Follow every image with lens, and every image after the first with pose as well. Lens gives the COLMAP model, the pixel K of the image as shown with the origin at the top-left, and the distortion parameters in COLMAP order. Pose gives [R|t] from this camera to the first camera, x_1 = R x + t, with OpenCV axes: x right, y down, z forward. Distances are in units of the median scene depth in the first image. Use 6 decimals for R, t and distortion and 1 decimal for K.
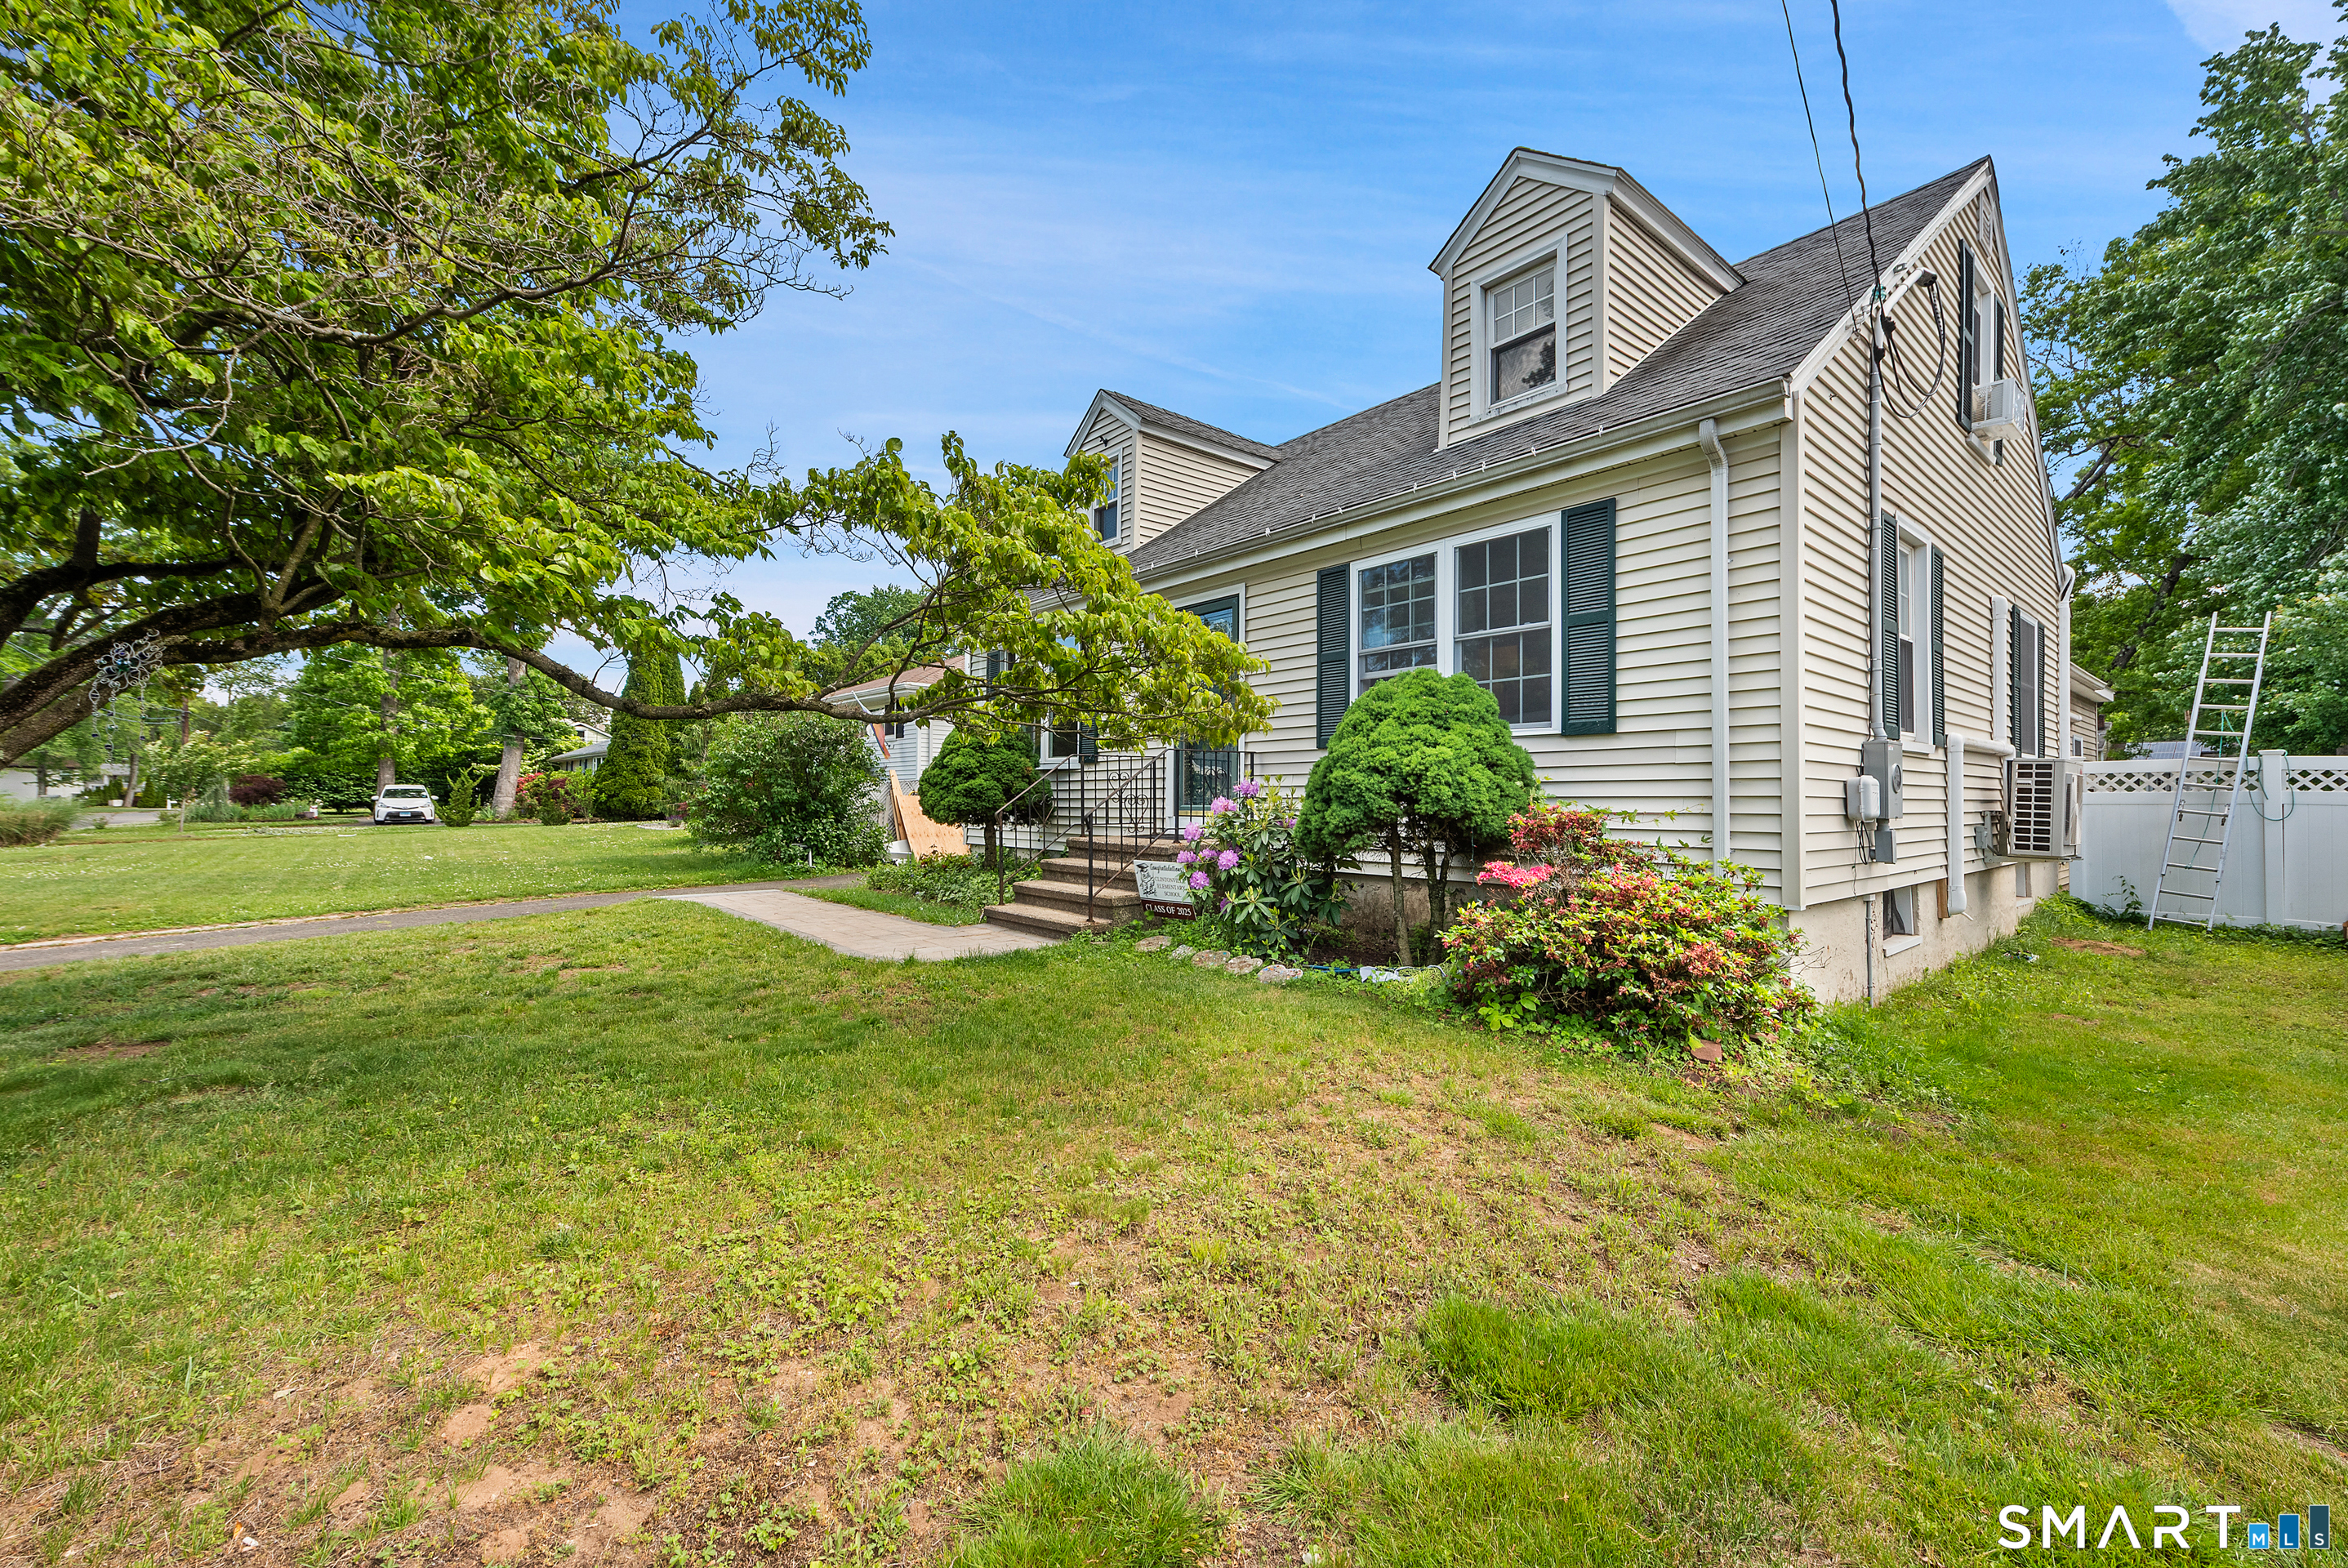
lens RADIAL K [[937.9, 0, 1175.5], [0, 937.9, 784.2], [0, 0, 1]] dist [-0.000224, -0.000002]
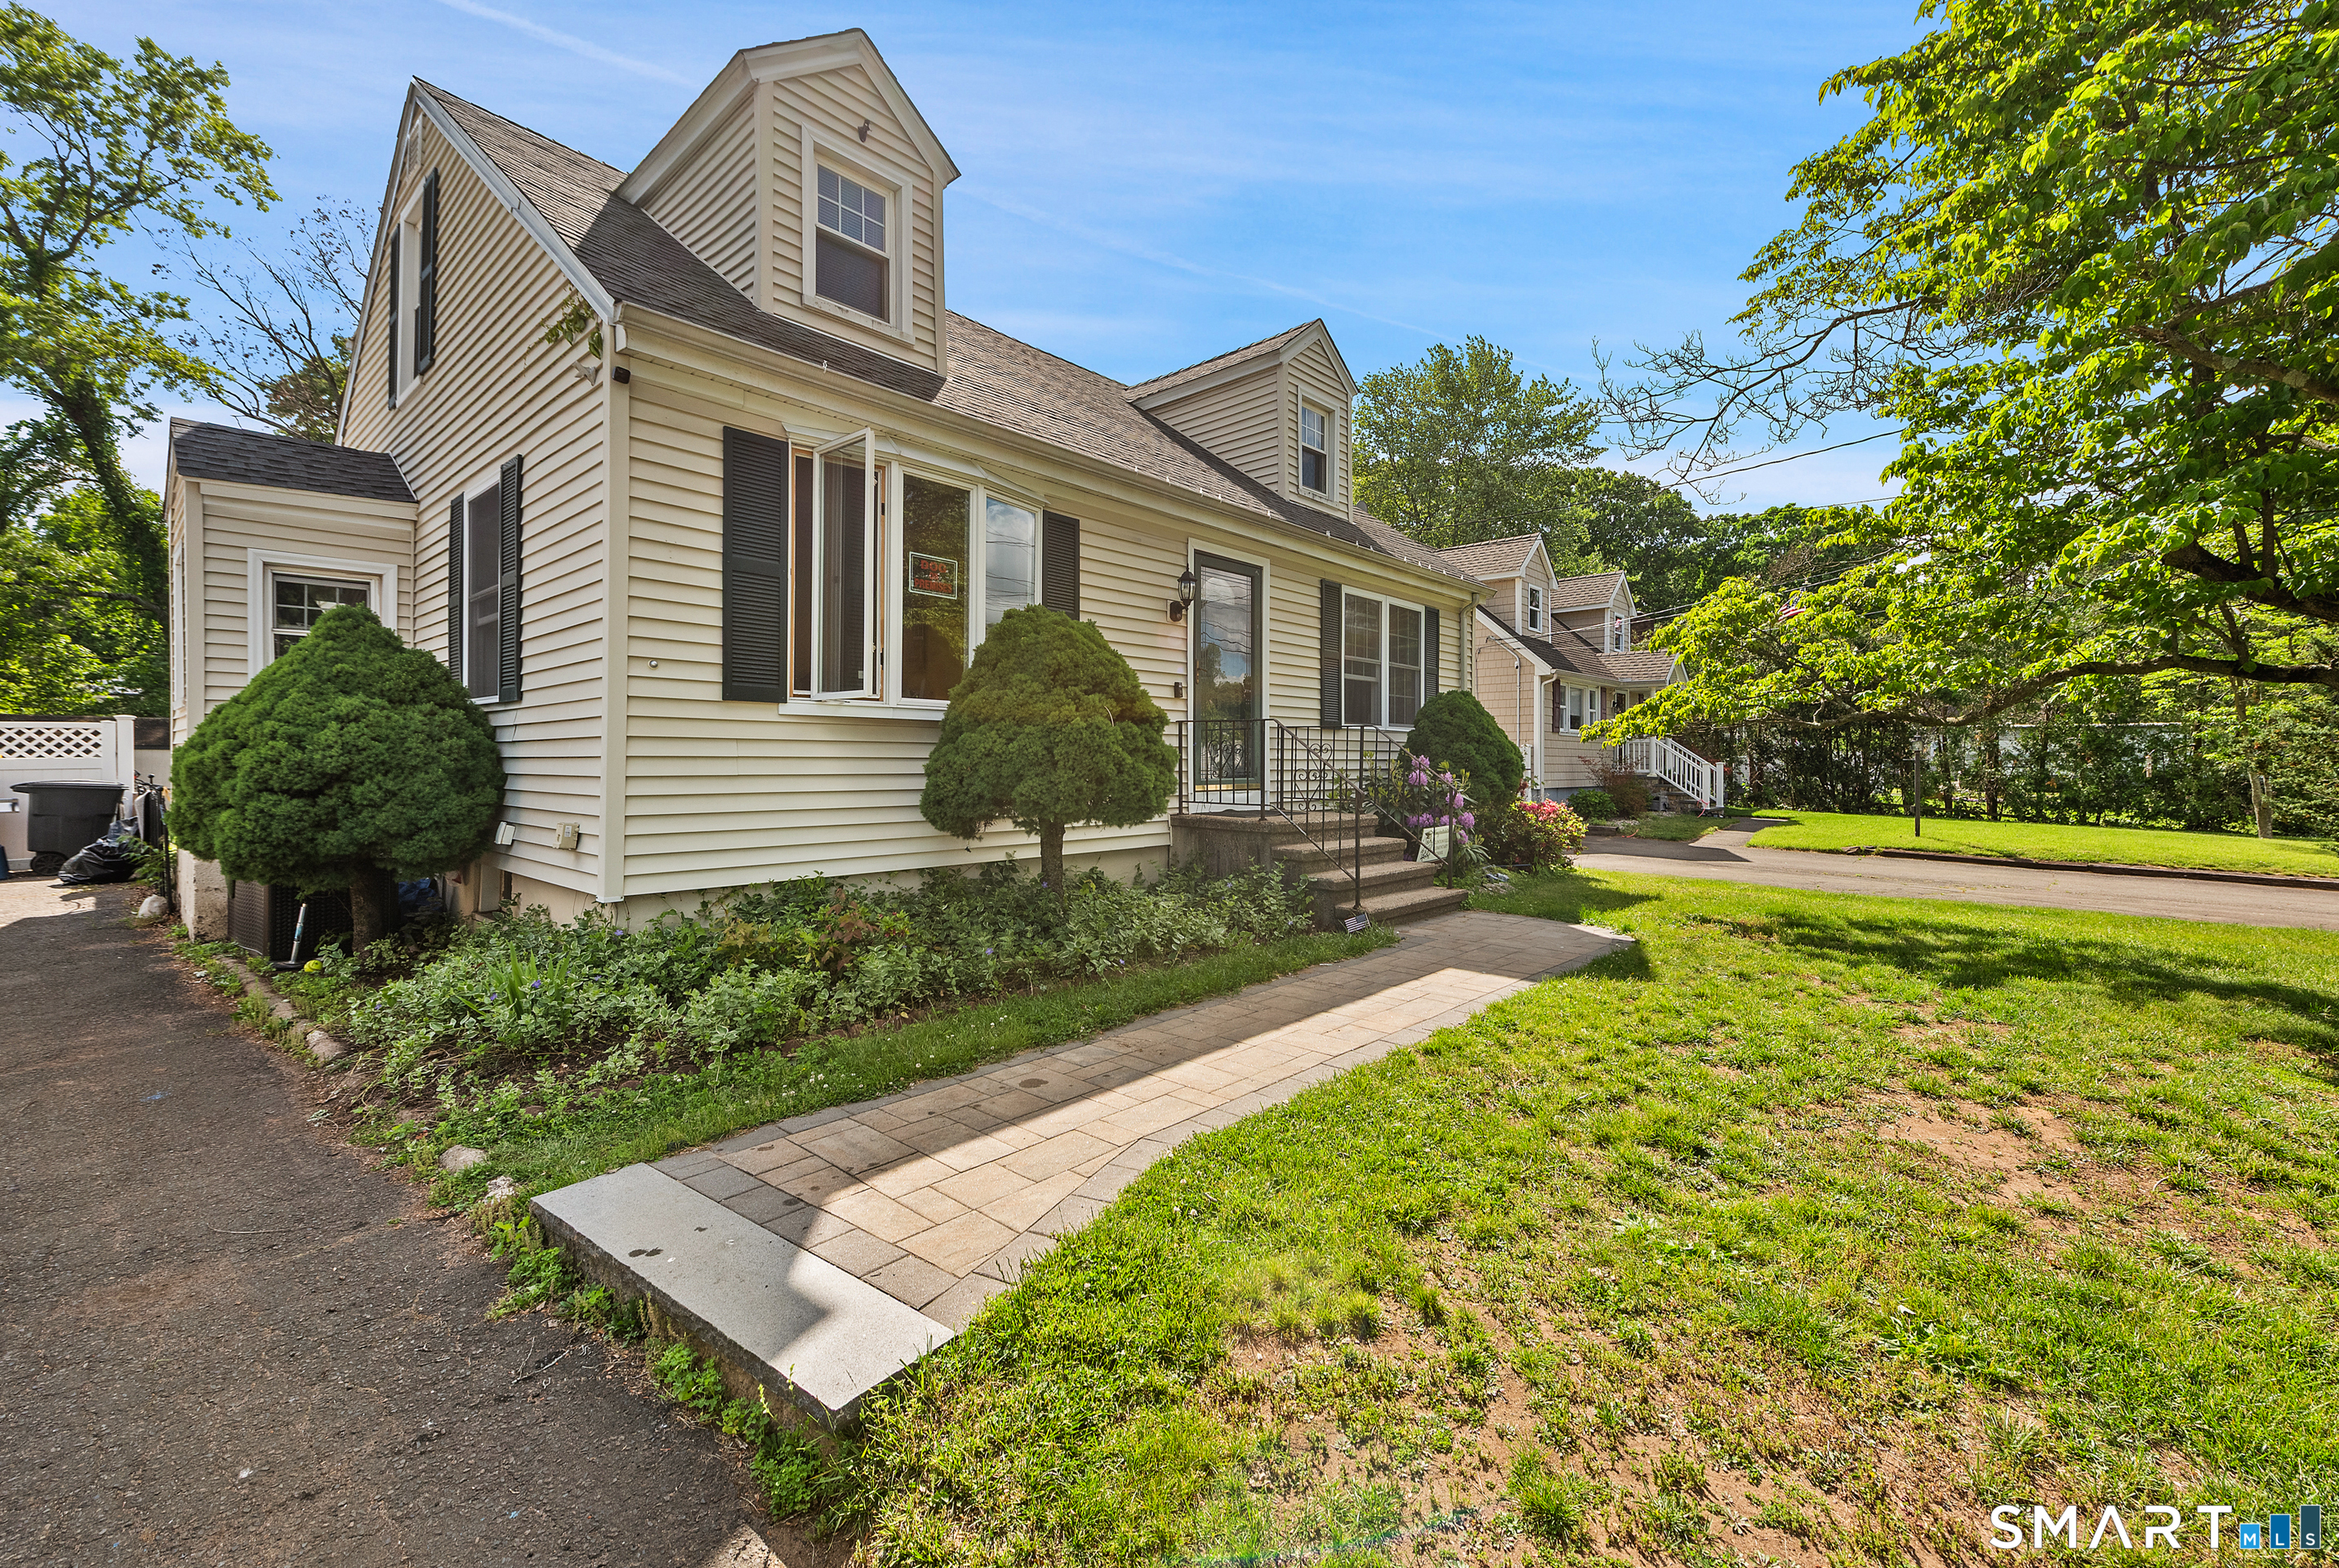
lens RADIAL K [[982.7, 0, 1170.4], [0, 982.7, 778.2], [0, 0, 1]] dist [0.000163, 0.000001]
pose [[-0.142319, -0.000950, 0.989820, -1.022439], [-0.003165, 0.999995, 0.000505, 0.022132], [-0.989816, -0.003061, -0.142321, 1.333651]]
